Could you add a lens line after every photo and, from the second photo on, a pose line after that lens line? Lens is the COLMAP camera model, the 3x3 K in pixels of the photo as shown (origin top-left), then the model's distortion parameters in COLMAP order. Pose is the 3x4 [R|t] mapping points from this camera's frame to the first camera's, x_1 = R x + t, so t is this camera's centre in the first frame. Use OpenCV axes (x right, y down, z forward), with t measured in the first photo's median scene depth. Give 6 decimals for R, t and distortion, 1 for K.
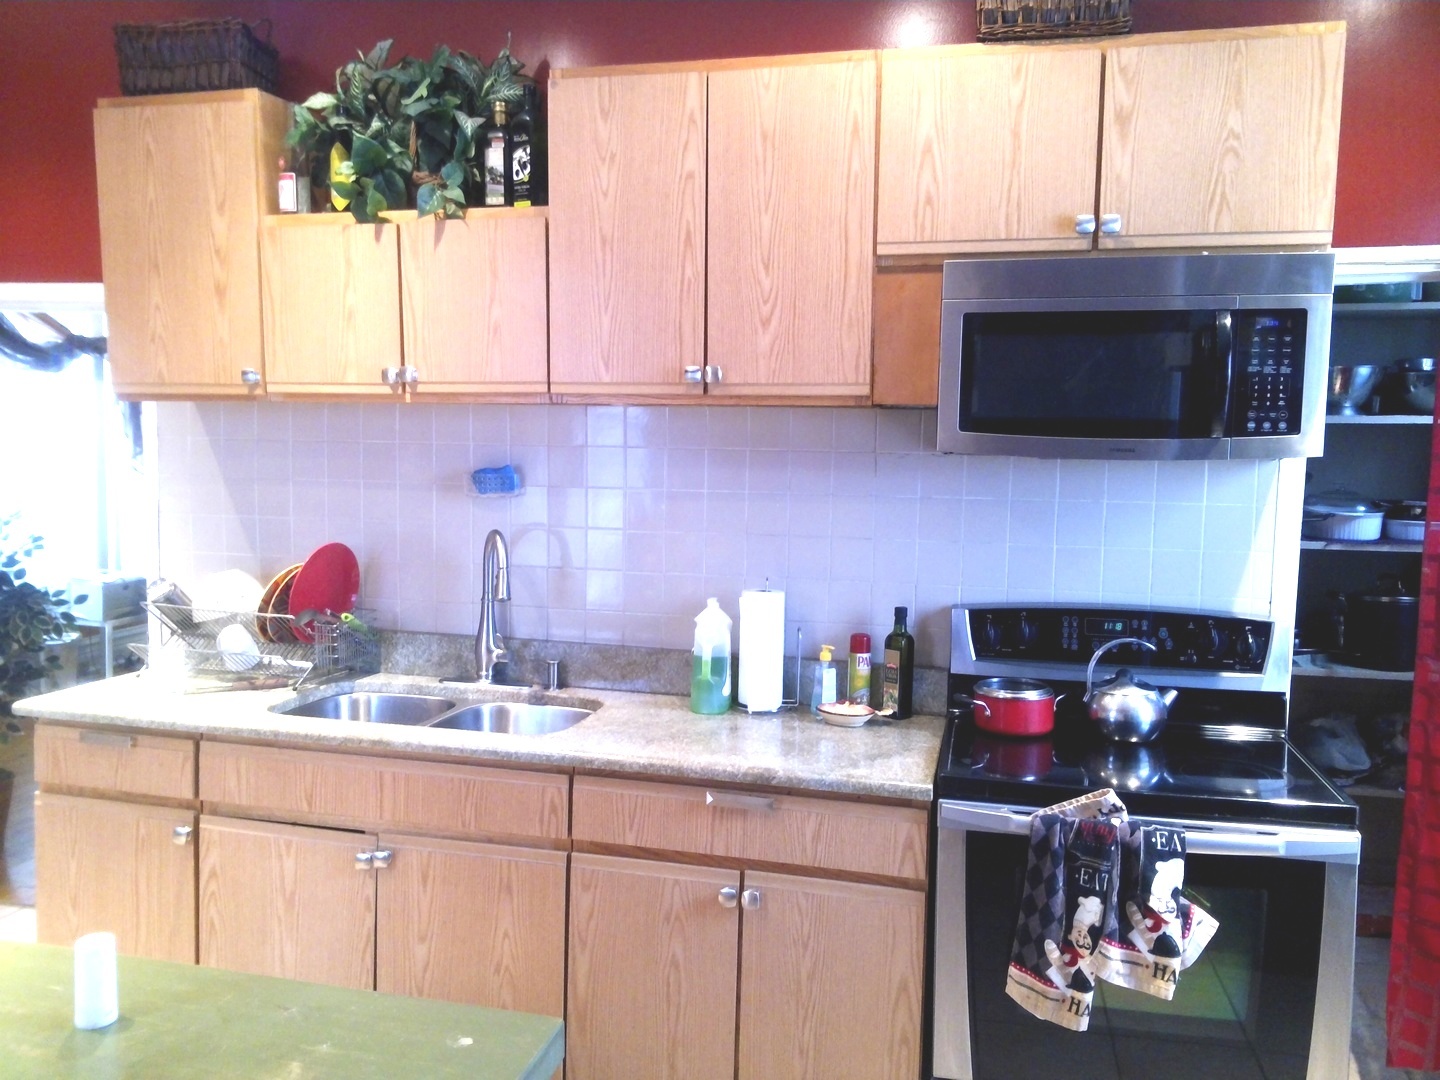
lens RADIAL K [[1177.2, 0, 723.9], [0, 1177.2, 540.9], [0, 0, 1]] dist [0.040546, -0.045947]
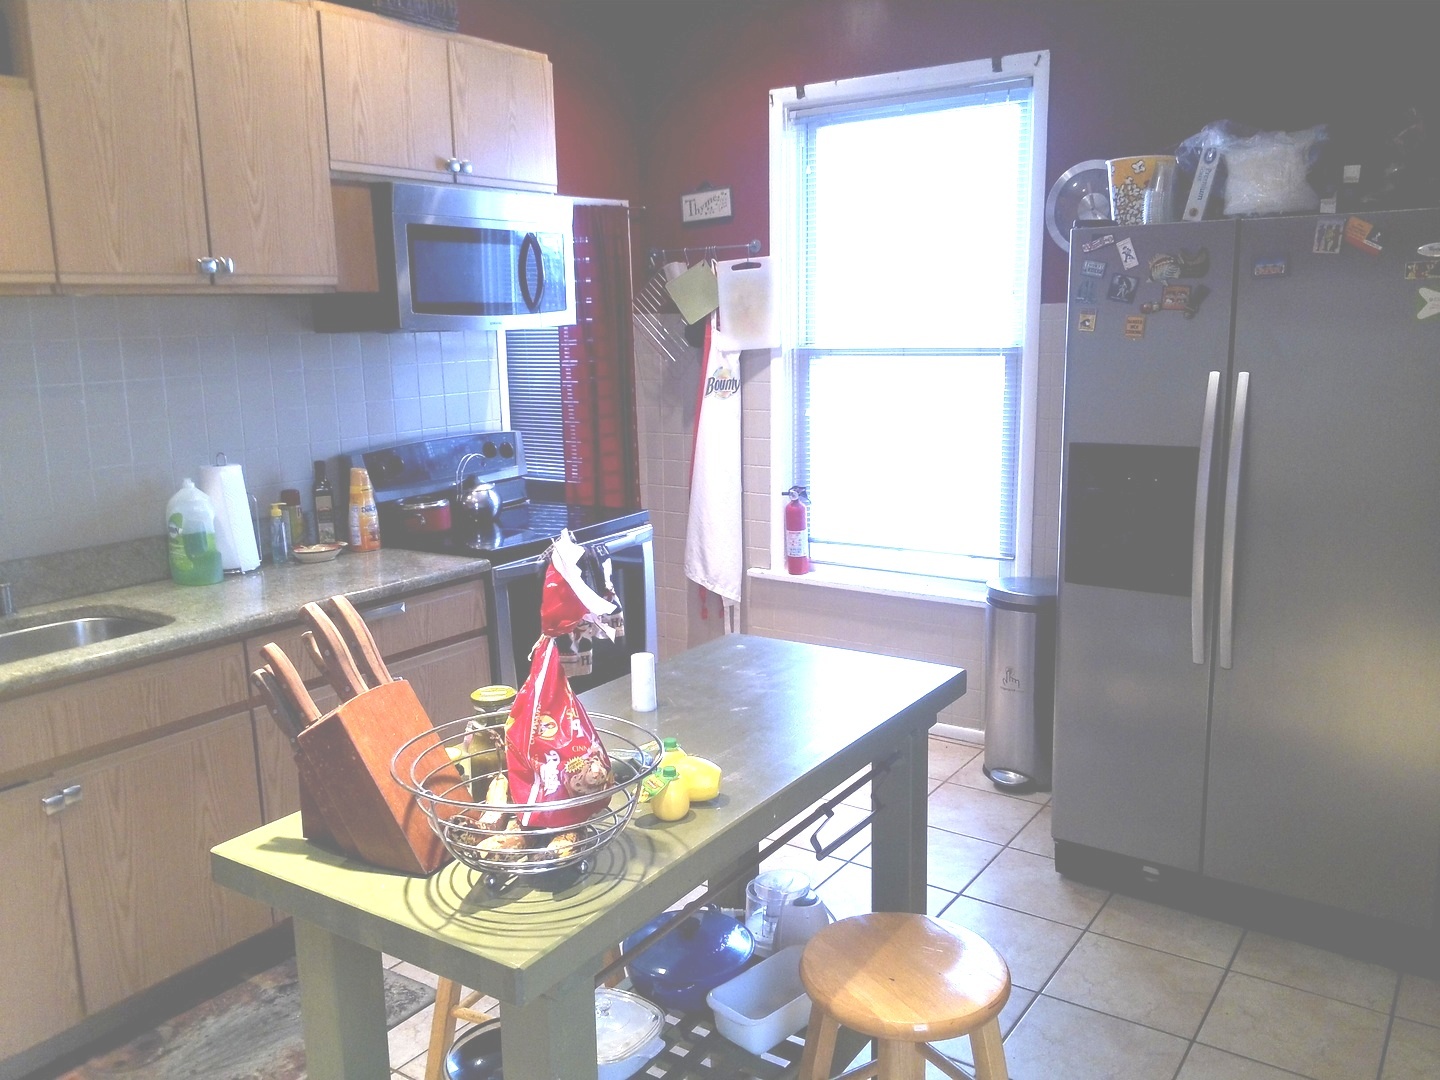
lens RADIAL K [[1177.2, 0, 722.2], [0, 1177.2, 534.8], [0, 0, 1]] dist [0.040546, -0.045947]
pose [[0.353505, -0.197019, 0.914449, -0.937942], [0.122216, 0.978917, 0.163663, -0.020440], [-0.927414, 0.053905, 0.370131, 0.179797]]
